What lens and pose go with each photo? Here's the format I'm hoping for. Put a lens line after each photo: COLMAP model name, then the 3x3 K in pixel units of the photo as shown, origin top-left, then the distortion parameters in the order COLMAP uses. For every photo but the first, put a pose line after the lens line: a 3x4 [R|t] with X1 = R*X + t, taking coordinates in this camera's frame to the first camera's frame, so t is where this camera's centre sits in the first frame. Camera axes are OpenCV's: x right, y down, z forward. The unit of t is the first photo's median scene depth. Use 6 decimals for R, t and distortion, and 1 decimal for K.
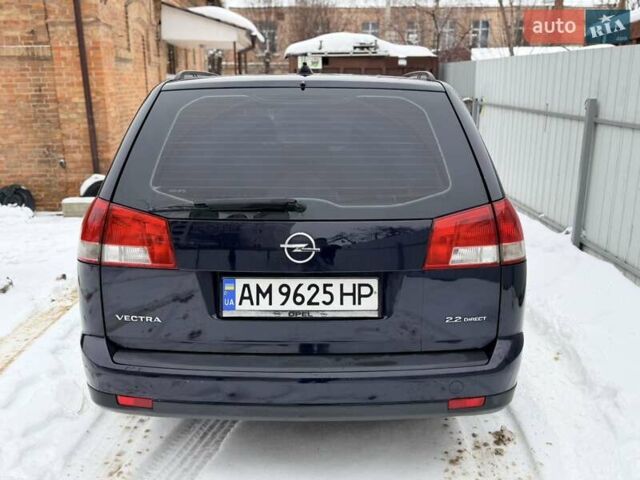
lens RADIAL K [[612.9, 0, 320.0], [0, 612.9, 240.0], [0, 0, 1]] dist [0.075028, -0.111035]
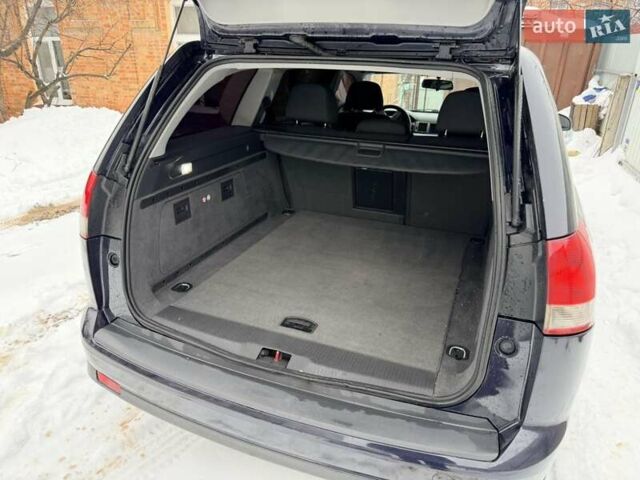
lens RADIAL K [[455.7, 0, 320.0], [0, 455.7, 240.0], [0, 0, 1]] dist [0.000685, 0.000138]
pose [[0.936263, 0.155699, -0.314912, 0.208886], [-0.109908, 0.981242, 0.158380, -0.114171], [0.333665, -0.113674, 0.935813, 0.467162]]
